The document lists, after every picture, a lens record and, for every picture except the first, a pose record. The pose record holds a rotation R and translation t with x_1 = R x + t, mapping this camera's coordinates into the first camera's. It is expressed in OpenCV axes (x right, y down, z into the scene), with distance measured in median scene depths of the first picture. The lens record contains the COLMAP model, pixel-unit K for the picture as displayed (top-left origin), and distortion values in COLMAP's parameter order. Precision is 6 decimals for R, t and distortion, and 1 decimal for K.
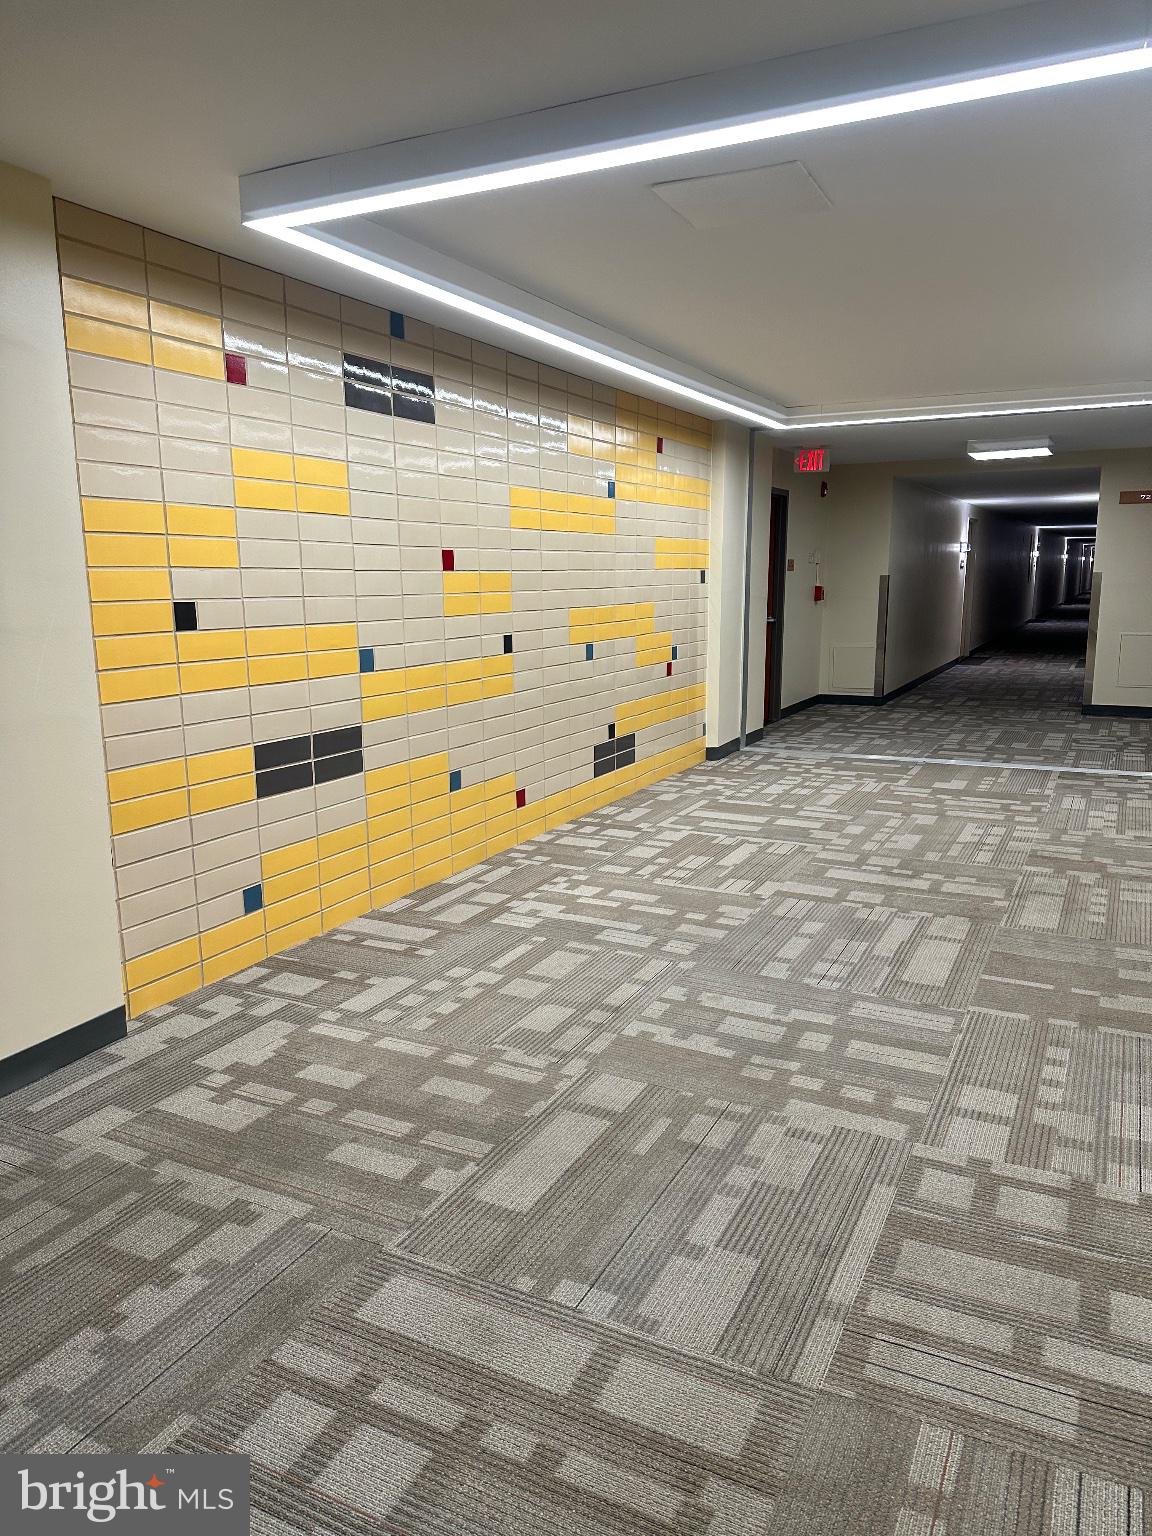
lens RADIAL K [[1076.5, 0, 570.2], [0, 1076.5, 772.6], [0, 0, 1]] dist [0.071948, -0.098036]
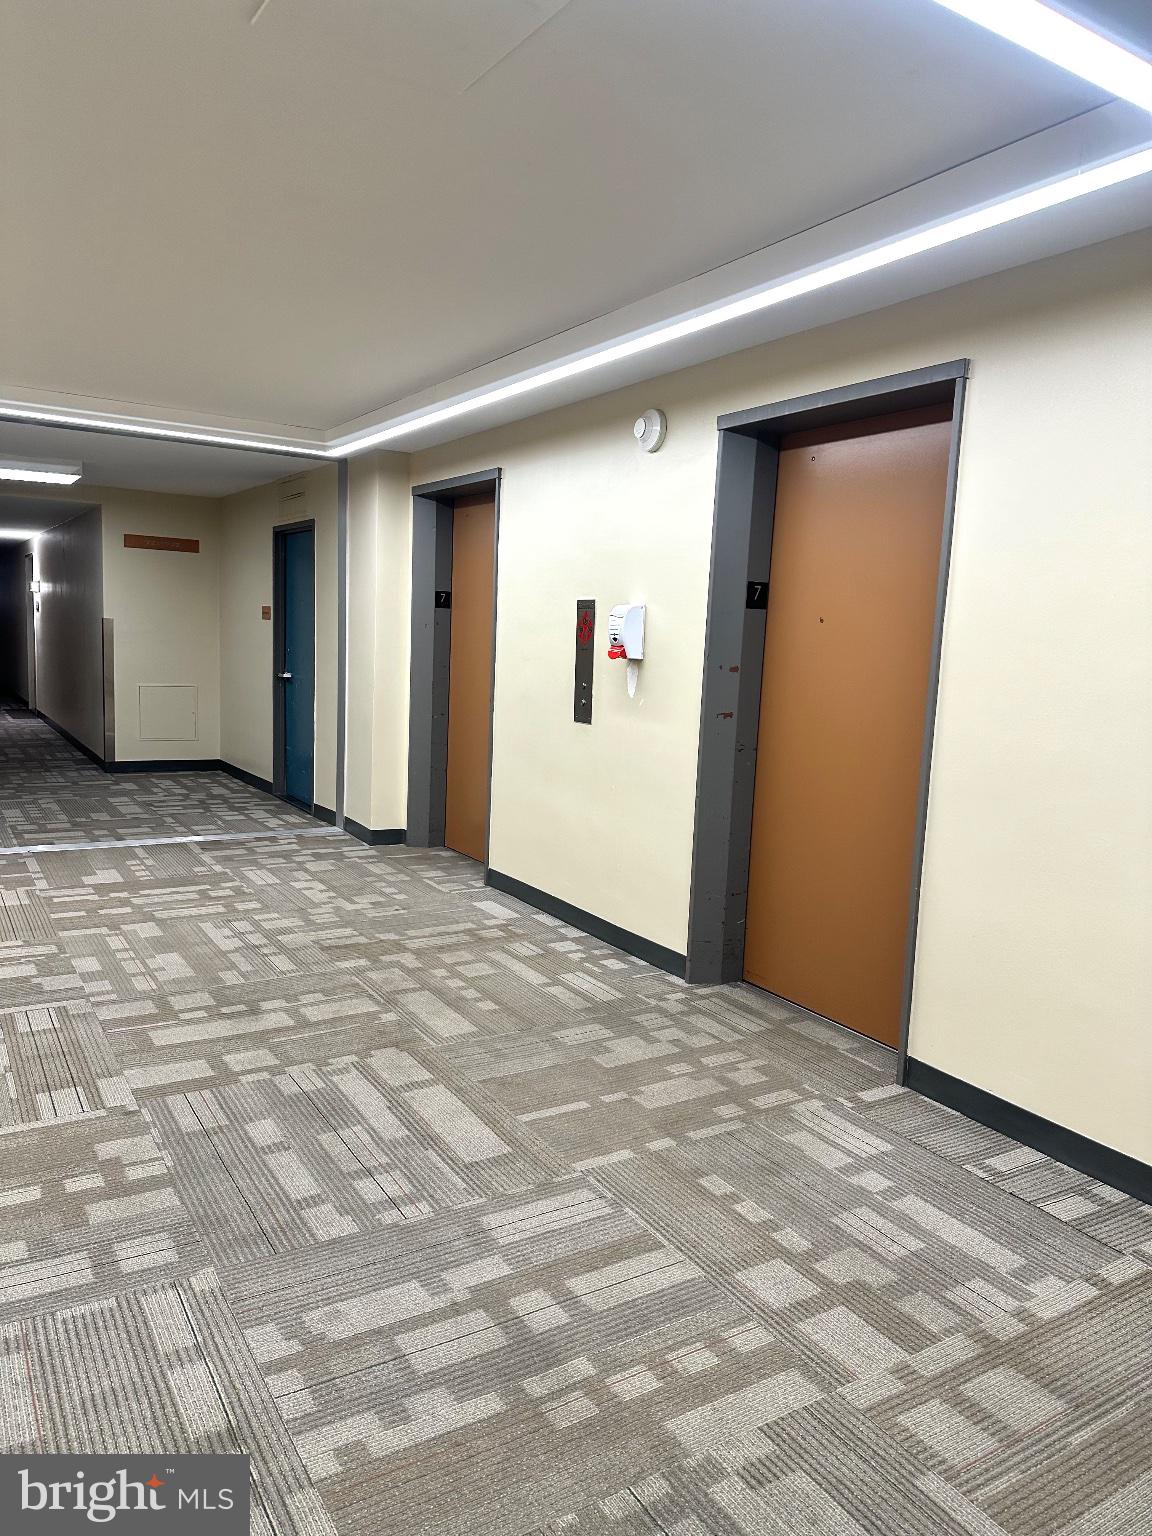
lens RADIAL K [[1076.5, 0, 577.5], [0, 1076.5, 766.3], [0, 0, 1]] dist [0.071948, -0.098036]
pose [[0.522943, -0.077311, 0.848854, -0.236007], [0.113062, 0.993370, 0.020820, -0.077428], [-0.844836, 0.085086, 0.528217, 0.436092]]
